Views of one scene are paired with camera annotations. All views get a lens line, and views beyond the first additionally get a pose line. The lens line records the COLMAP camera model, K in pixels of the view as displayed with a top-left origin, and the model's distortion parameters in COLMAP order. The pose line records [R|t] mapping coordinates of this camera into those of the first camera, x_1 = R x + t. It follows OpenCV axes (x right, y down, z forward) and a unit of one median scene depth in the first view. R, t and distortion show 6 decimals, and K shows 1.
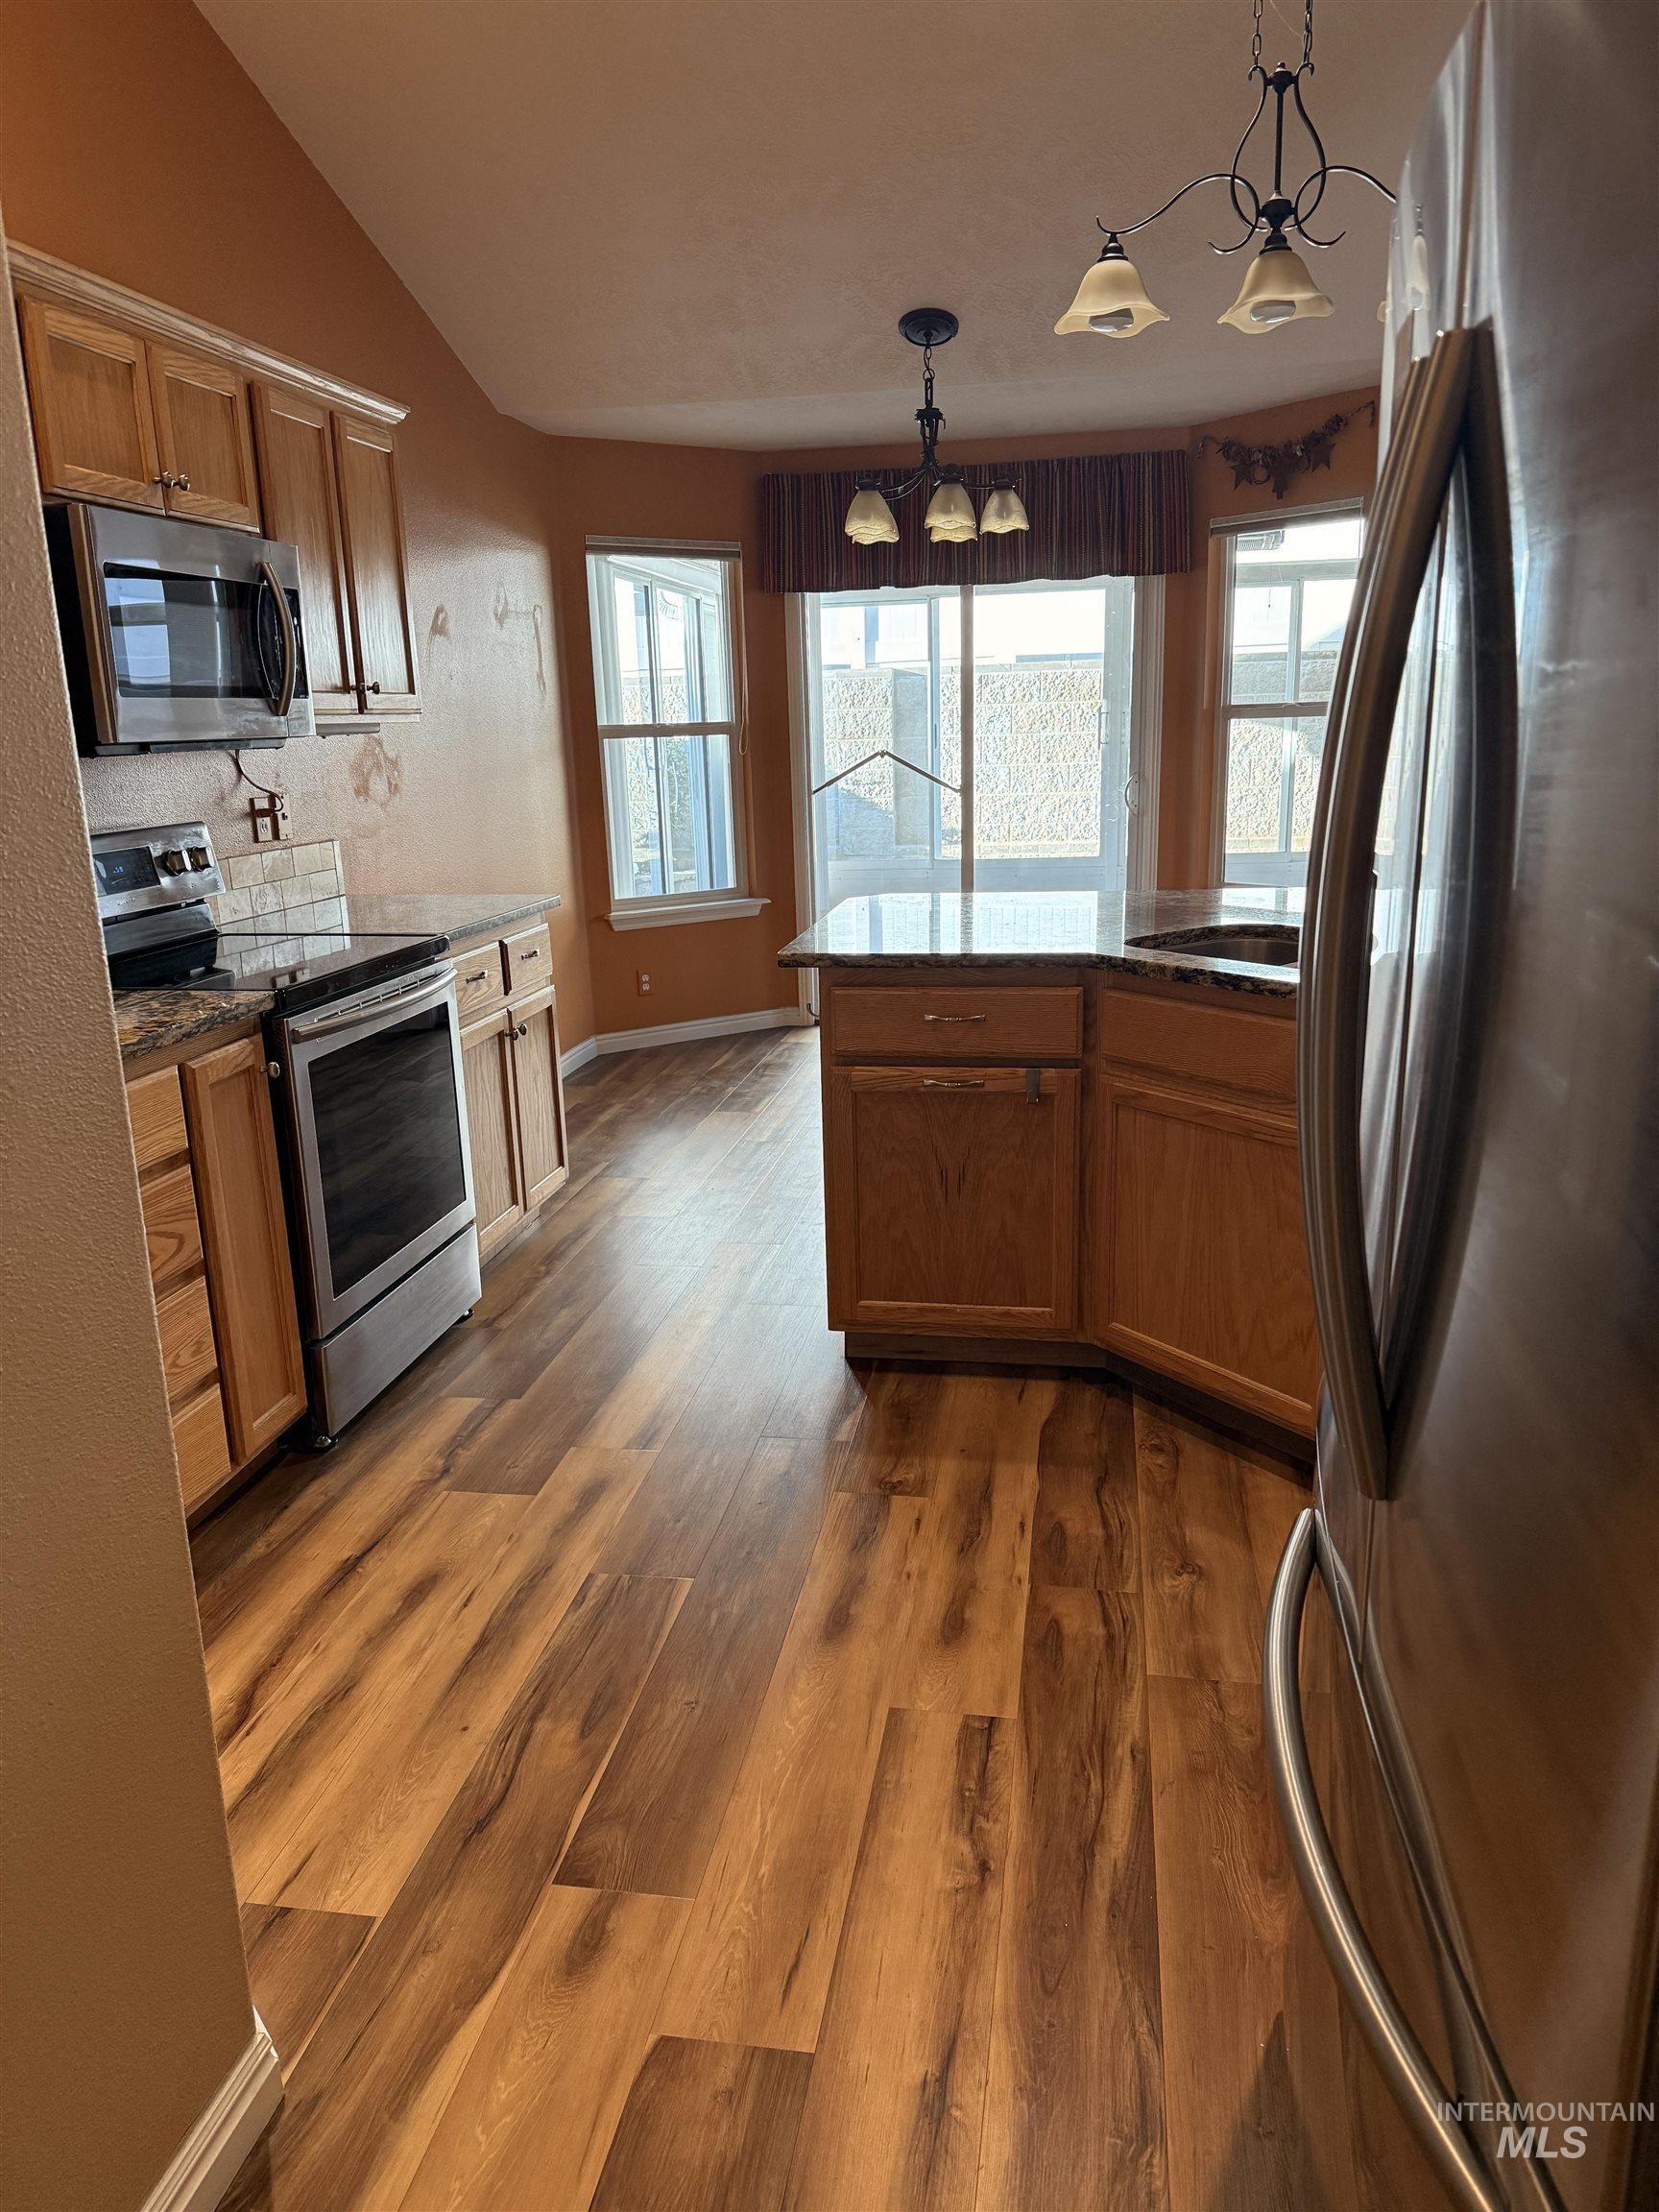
lens RADIAL K [[1556.5, 0, 832.7], [0, 1556.5, 1119.1], [0, 0, 1]] dist [0.128877, -0.209405]
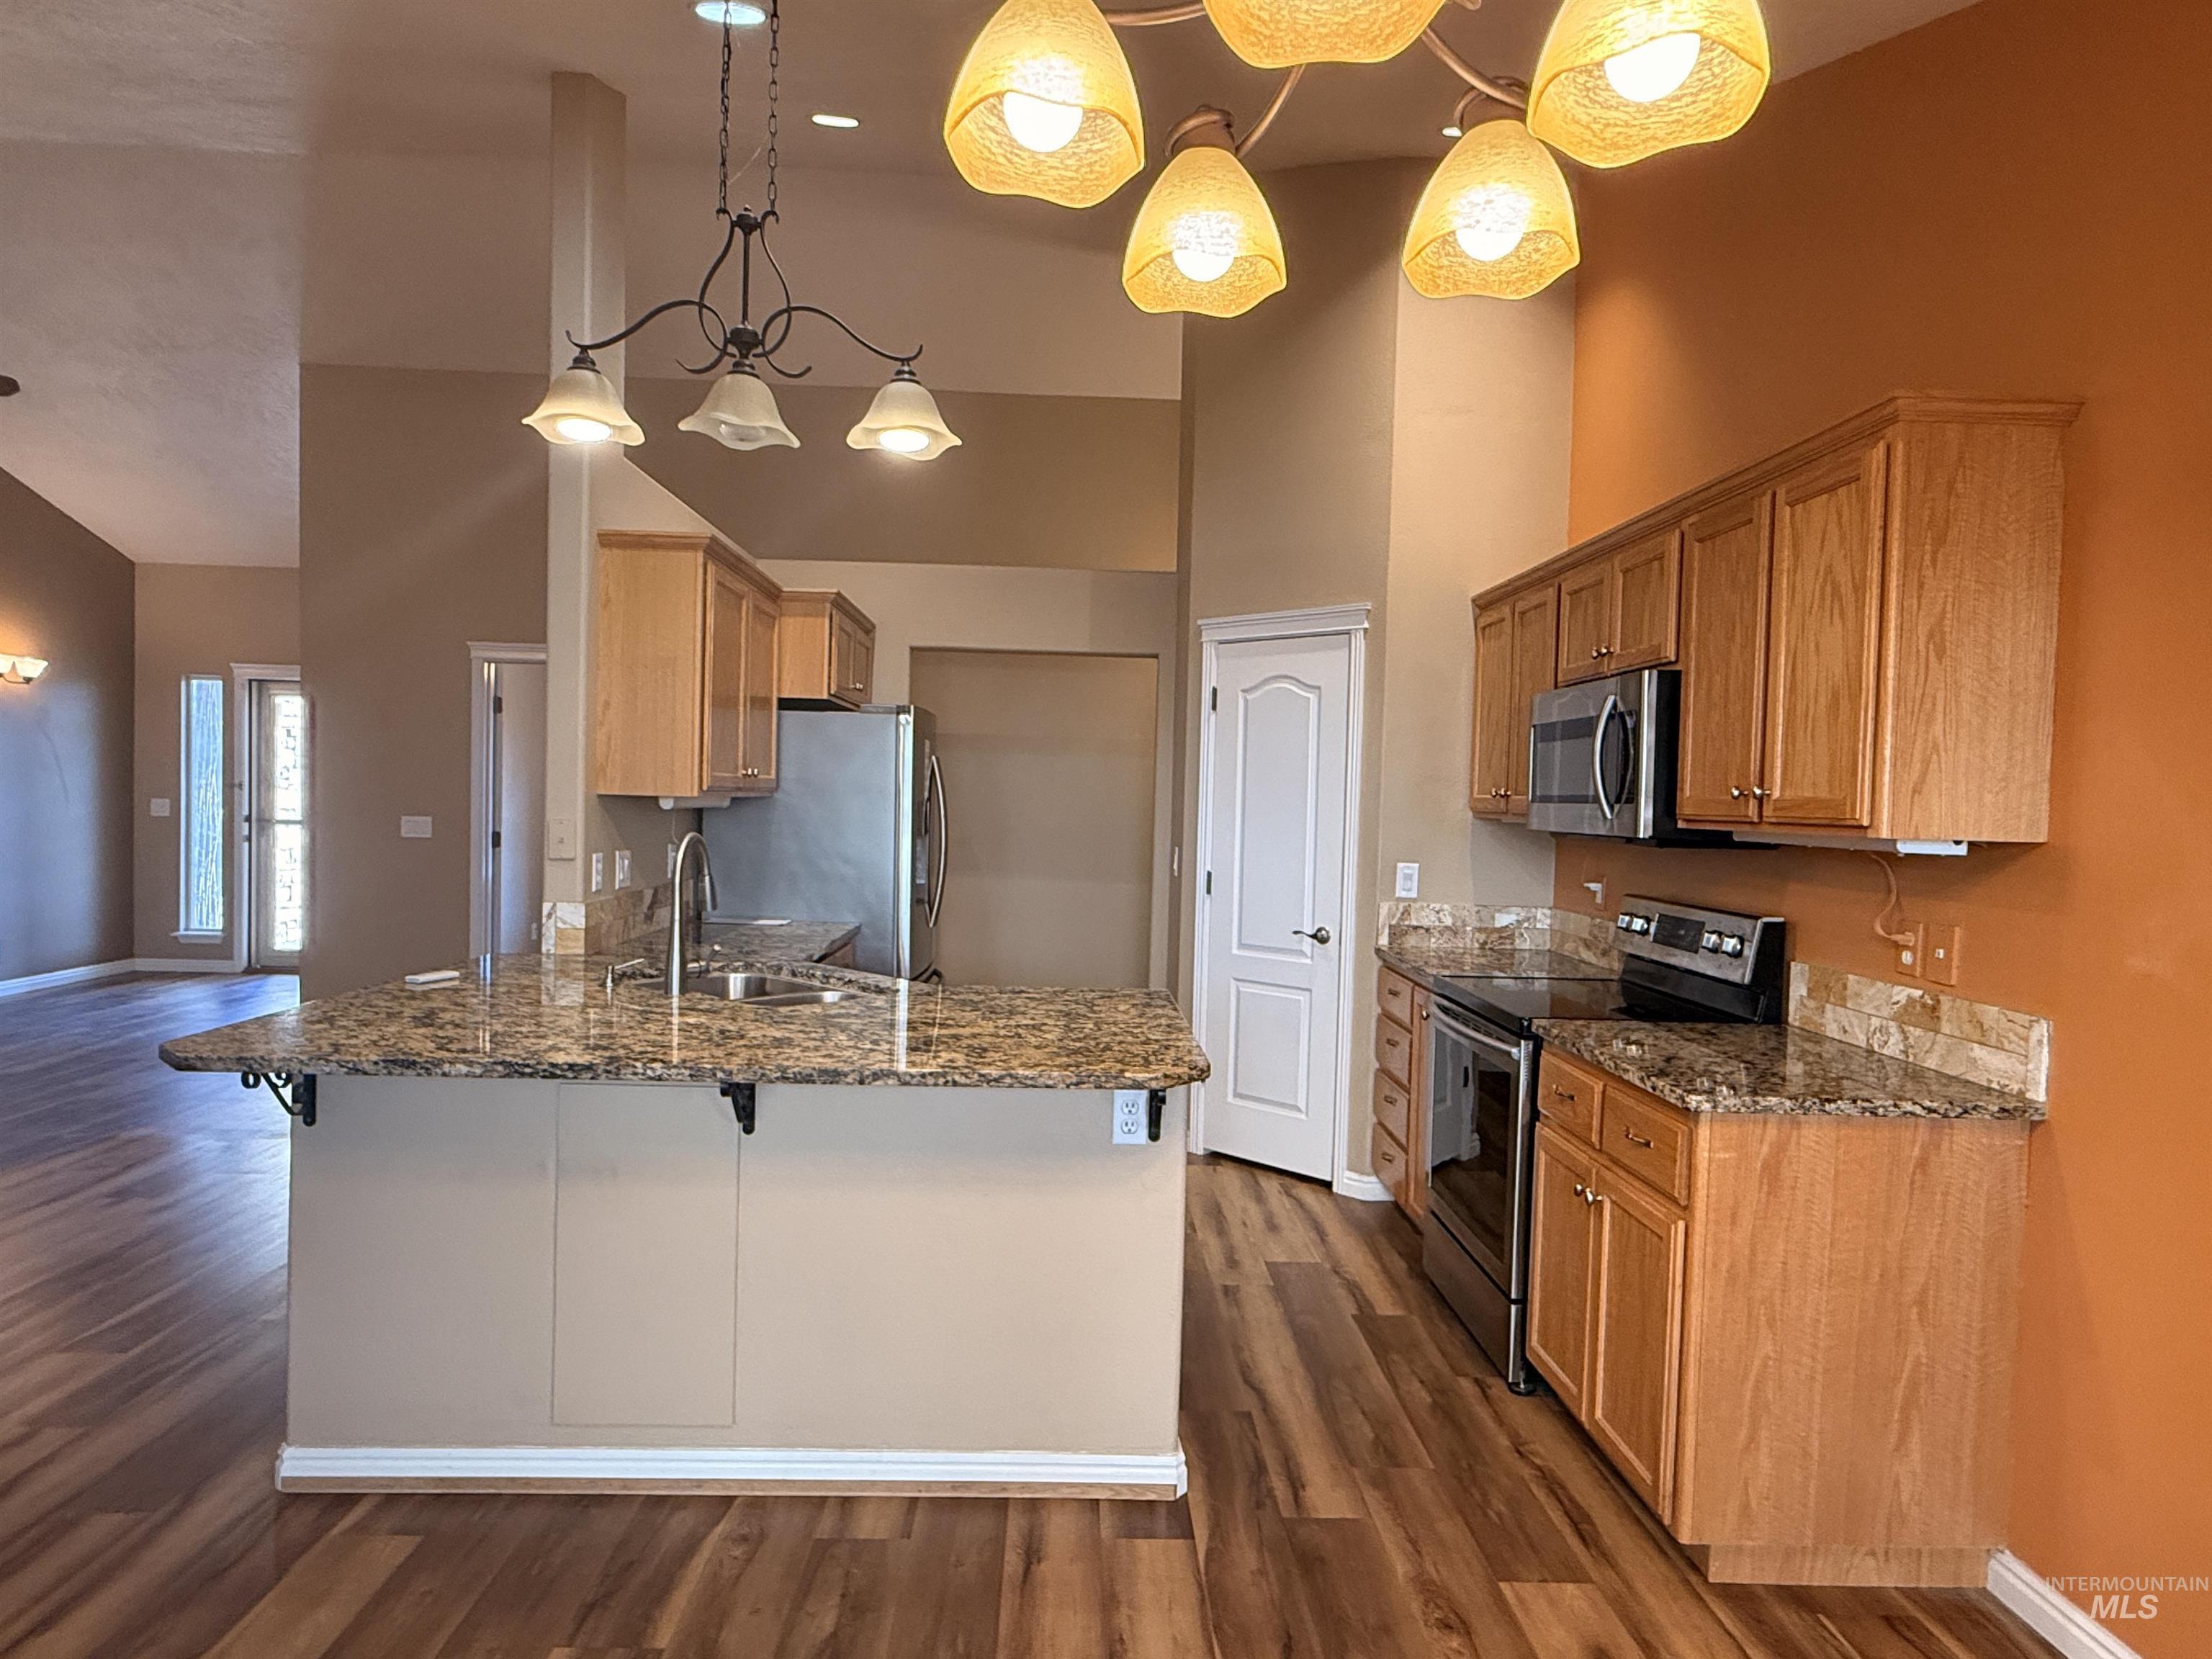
lens RADIAL K [[1276.4, 0, 1096.5], [0, 1276.4, 833.4], [0, 0, 1]] dist [0.002273, 0.001230]
pose [[-0.981809, 0.007429, -0.189726, 0.146045], [-0.046343, 0.959637, 0.277396, -0.342542], [0.184129, 0.281142, -0.941836, 1.274384]]
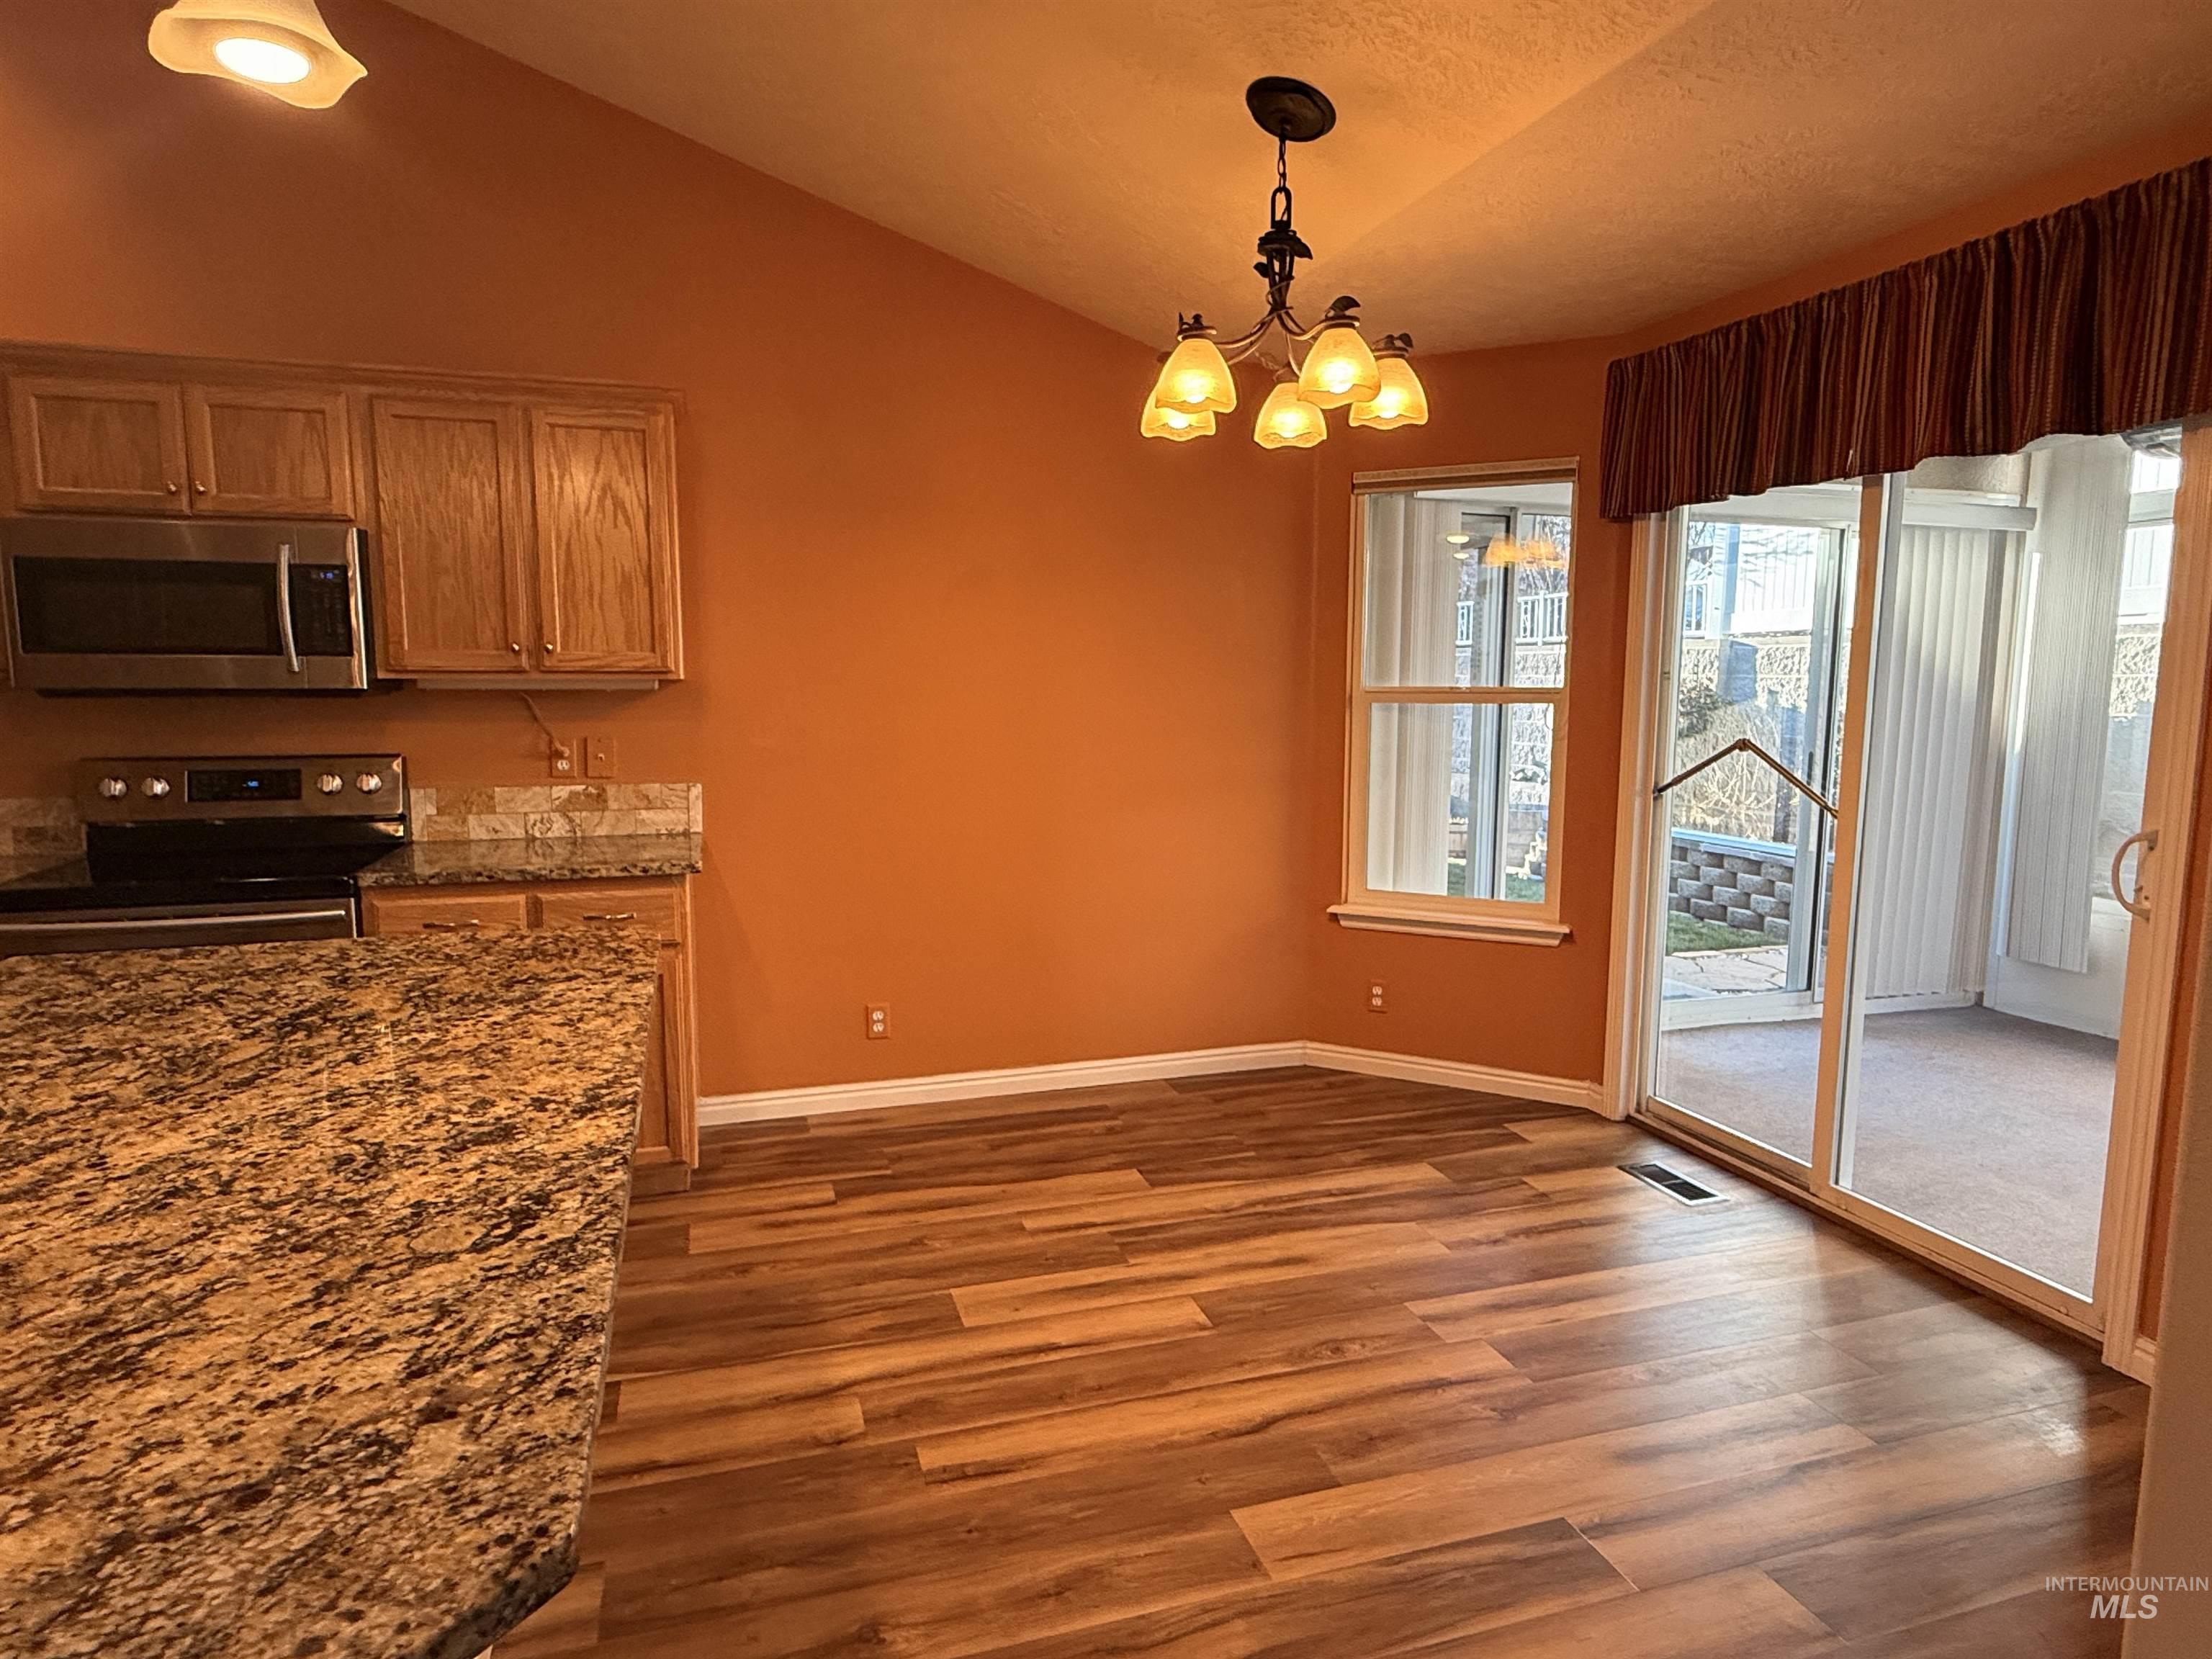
lens RADIAL K [[1276.4, 0, 1096.5], [0, 1276.4, 833.4], [0, 0, 1]] dist [0.002273, 0.001230]
pose [[0.449658, 0.137484, -0.882557, 0.535361], [-0.236481, 0.971148, 0.030799, -0.214952], [0.861327, 0.194859, 0.469196, 0.758745]]
